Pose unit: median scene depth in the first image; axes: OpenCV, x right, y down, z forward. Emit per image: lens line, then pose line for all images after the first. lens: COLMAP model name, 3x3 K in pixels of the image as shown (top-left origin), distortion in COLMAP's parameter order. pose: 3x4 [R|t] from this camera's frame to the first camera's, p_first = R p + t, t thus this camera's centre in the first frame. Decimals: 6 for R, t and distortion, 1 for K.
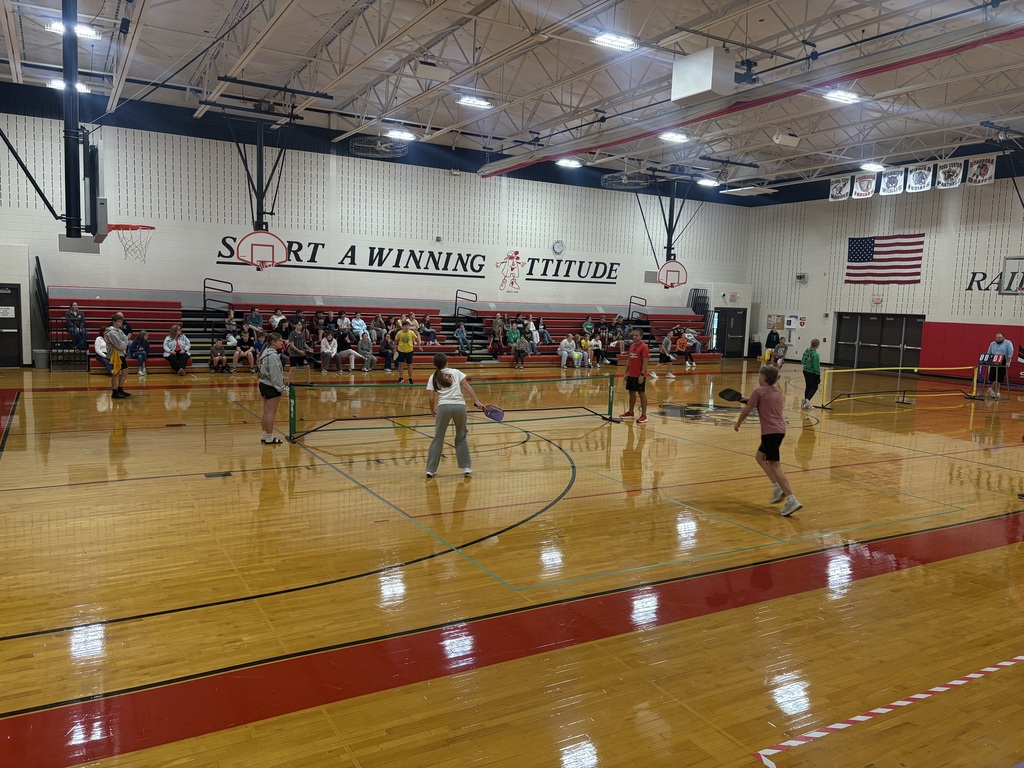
lens RADIAL K [[766.6, 0, 508.9], [0, 766.6, 391.6], [0, 0, 1]] dist [0.037050, -0.028682]
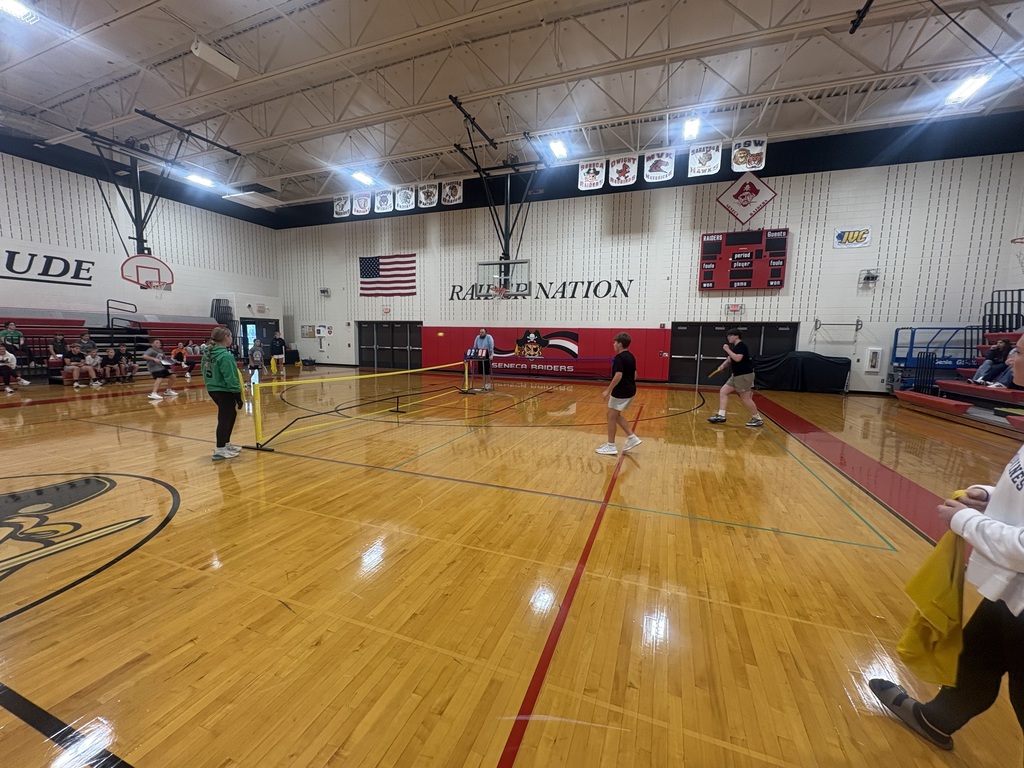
lens RADIAL K [[406.6, 0, 510.7], [0, 406.6, 380.8], [0, 0, 1]] dist [-0.010919, -0.000806]
pose [[0.774661, -0.086200, 0.626474, 0.240357], [0.083308, 0.995943, 0.034024, -0.015528], [-0.626865, 0.025833, 0.778699, 0.422075]]
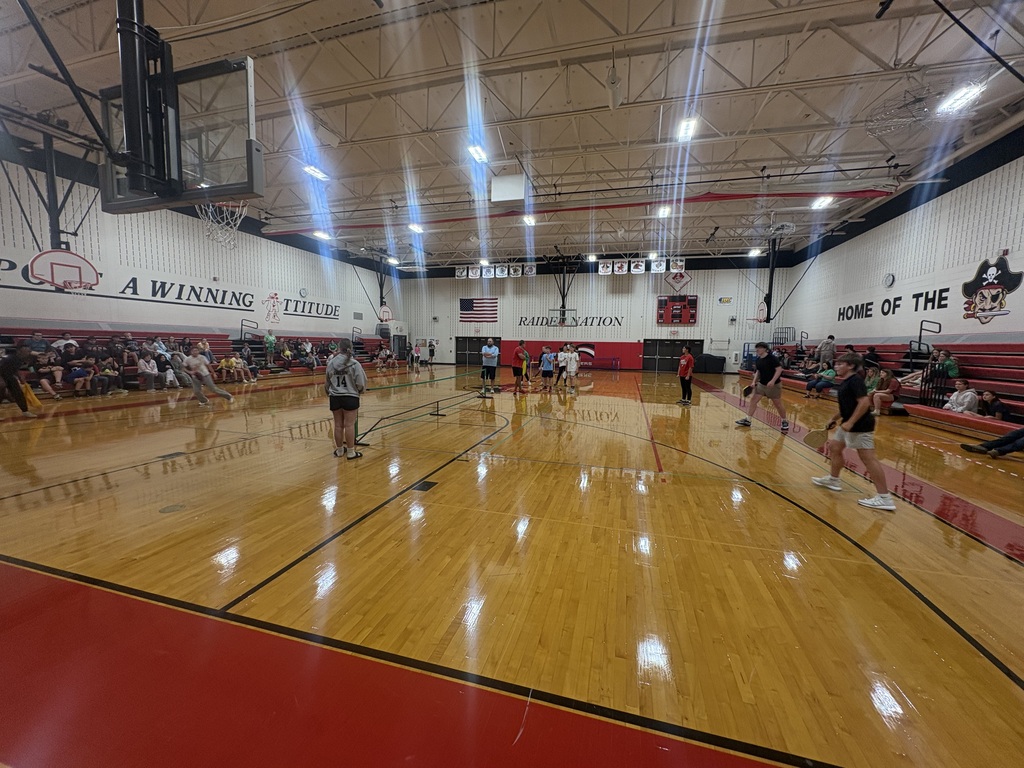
lens RADIAL K [[406.6, 0, 515.1], [0, 406.6, 381.0], [0, 0, 1]] dist [-0.010919, -0.000806]
pose [[0.715160, -0.082025, 0.694131, -0.208789], [0.089769, 0.995645, 0.025167, -0.005864], [-0.693172, 0.044313, 0.719408, 0.193907]]
